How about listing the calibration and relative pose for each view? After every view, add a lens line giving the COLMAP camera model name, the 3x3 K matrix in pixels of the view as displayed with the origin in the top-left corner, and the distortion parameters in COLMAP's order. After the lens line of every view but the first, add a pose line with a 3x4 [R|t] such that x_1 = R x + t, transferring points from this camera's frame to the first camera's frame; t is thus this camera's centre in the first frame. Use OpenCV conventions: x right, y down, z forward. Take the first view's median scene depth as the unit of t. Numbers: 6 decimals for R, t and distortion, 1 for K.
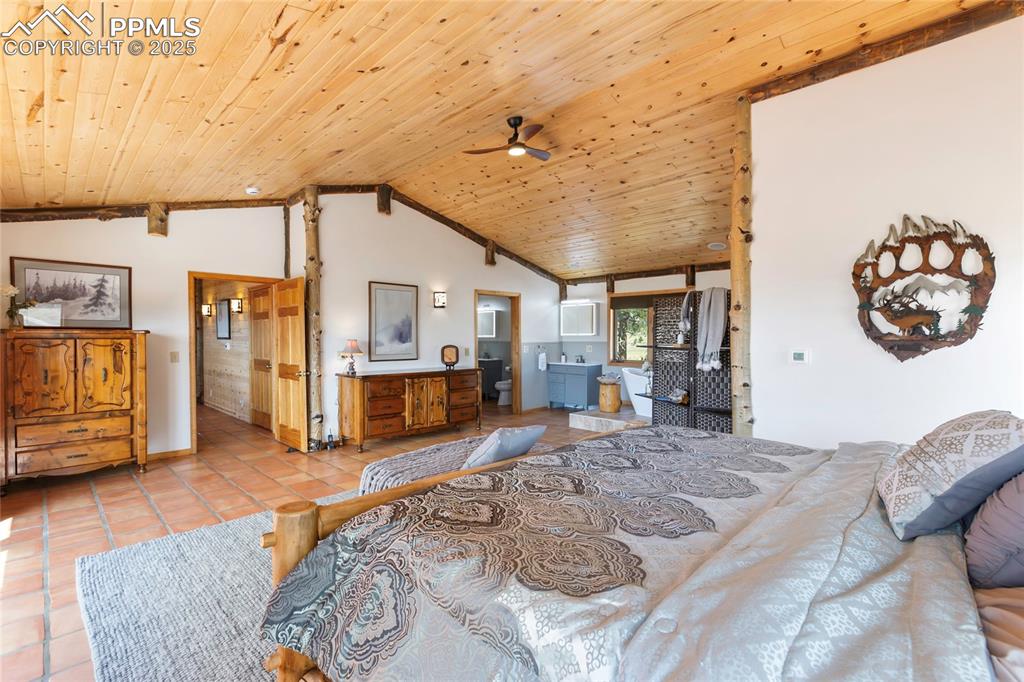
lens RADIAL K [[464.7, 0, 511.5], [0, 464.7, 341.4], [0, 0, 1]] dist [0.008458, -0.001426]
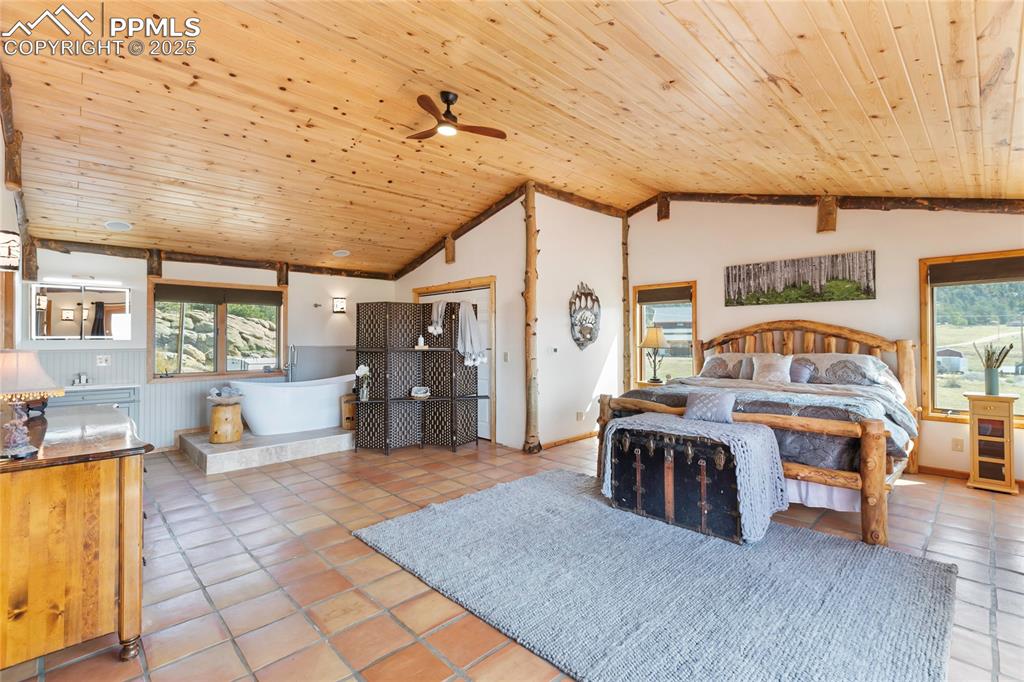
lens RADIAL K [[464.7, 0, 510.1], [0, 464.7, 336.4], [0, 0, 1]] dist [0.008458, -0.001426]
pose [[0.022872, 0.001638, 0.999737, -1.230768], [0.013327, 0.999909, -0.001943, -0.020387], [-0.999650, 0.013368, 0.022849, 1.221715]]
